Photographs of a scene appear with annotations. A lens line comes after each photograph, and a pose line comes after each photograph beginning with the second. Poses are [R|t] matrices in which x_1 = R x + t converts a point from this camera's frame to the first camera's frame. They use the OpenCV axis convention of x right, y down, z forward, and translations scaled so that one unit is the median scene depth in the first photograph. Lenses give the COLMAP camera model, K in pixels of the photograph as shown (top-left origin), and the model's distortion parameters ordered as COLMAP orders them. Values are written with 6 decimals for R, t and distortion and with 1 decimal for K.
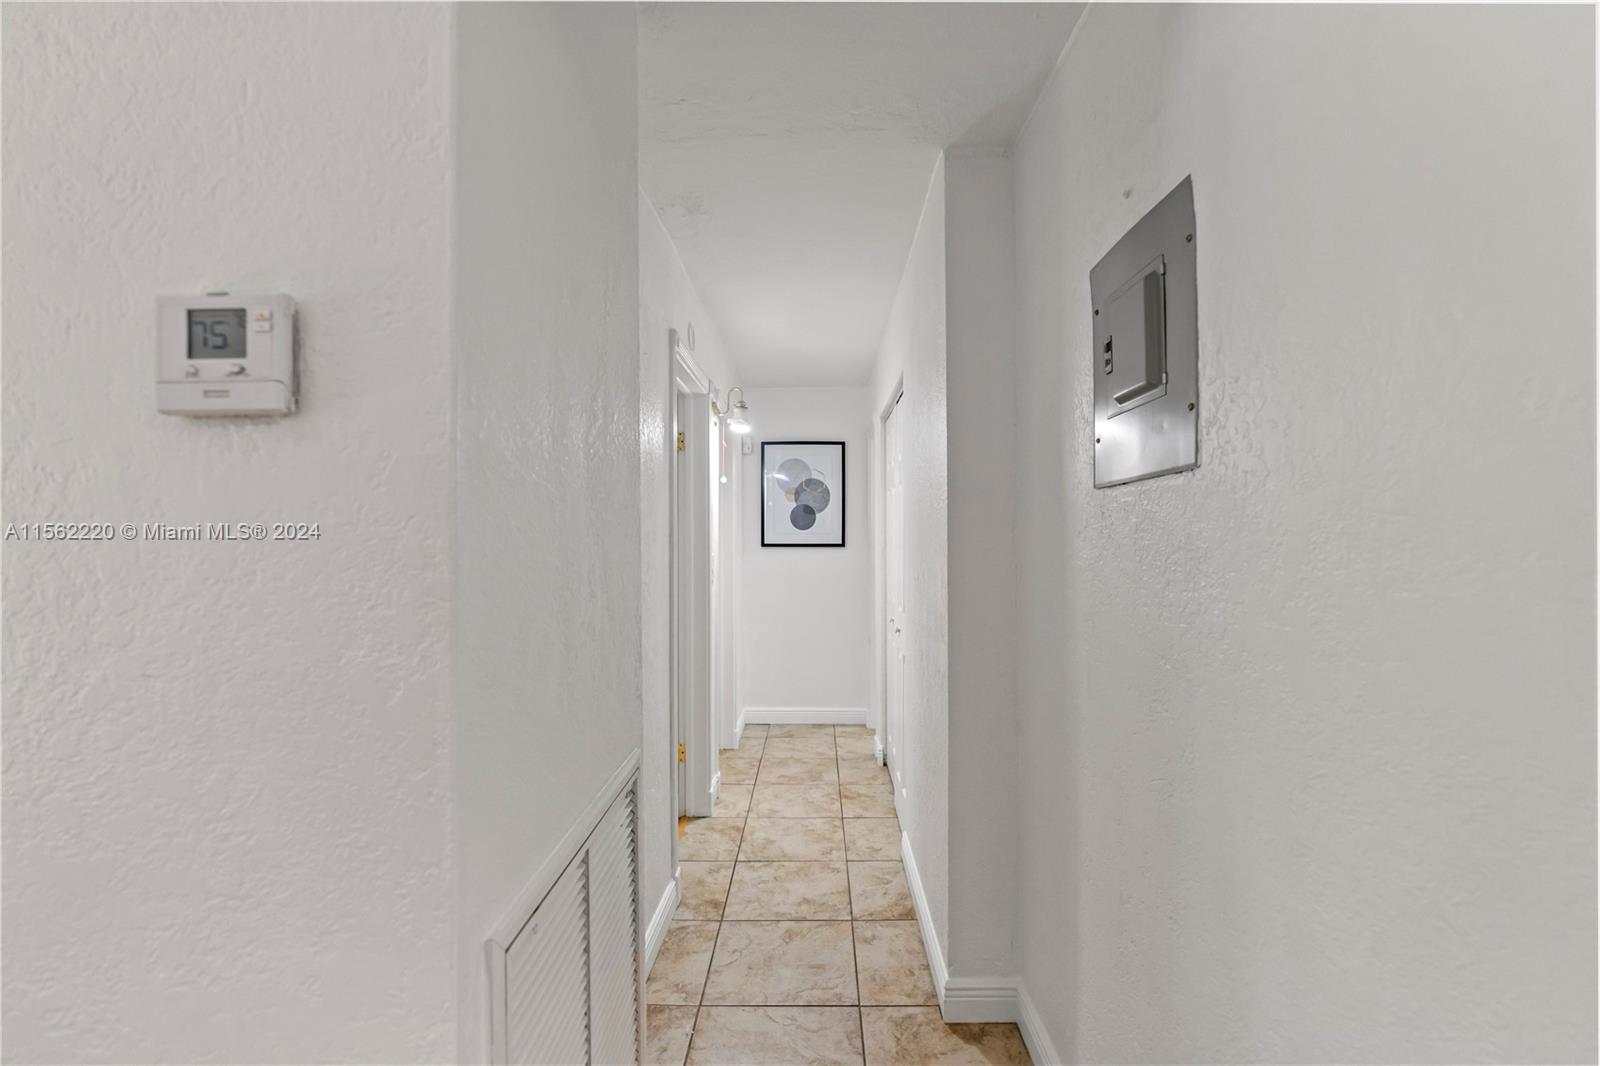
lens RADIAL K [[723.4, 0, 802.6], [0, 723.4, 542.9], [0, 0, 1]] dist [-0.004331, 0.000218]
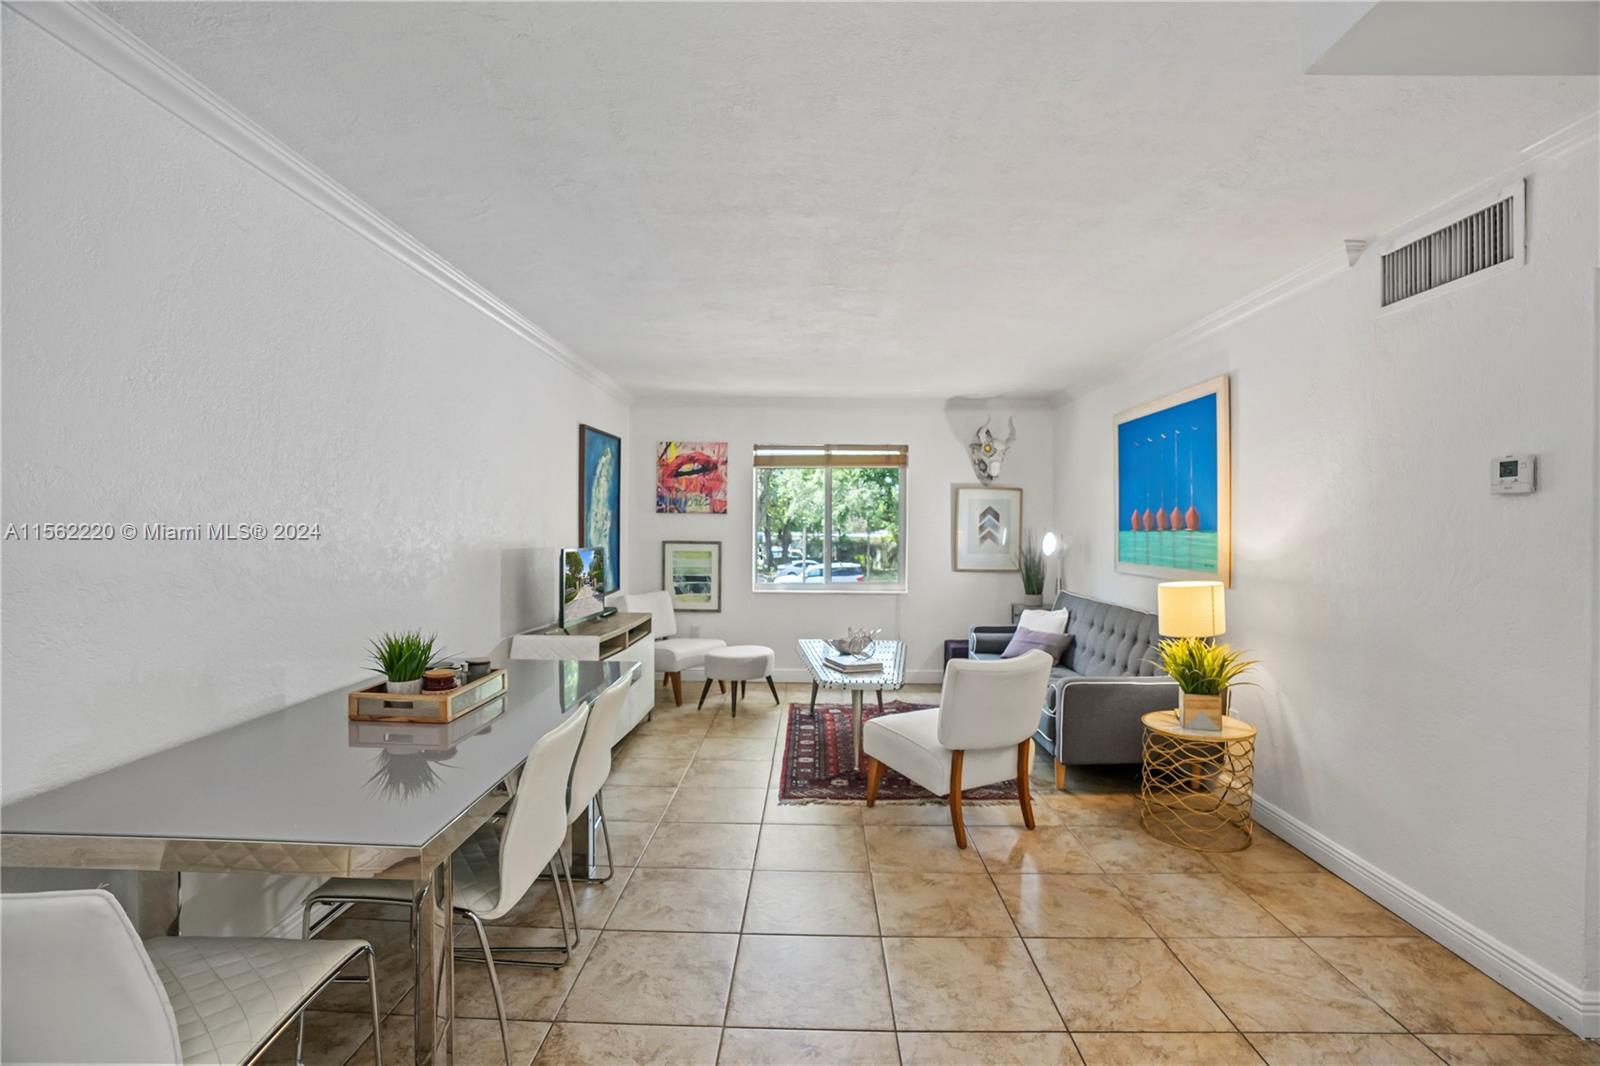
lens RADIAL K [[741.1, 0, 798.7], [0, 741.1, 530.8], [0, 0, 1]] dist [-0.071771, 0.027191]
pose [[-0.004975, 0.006774, -0.999965, 0.557827], [-0.012694, 0.999896, 0.006837, 0.000243], [0.999907, 0.012727, -0.004888, -0.506595]]
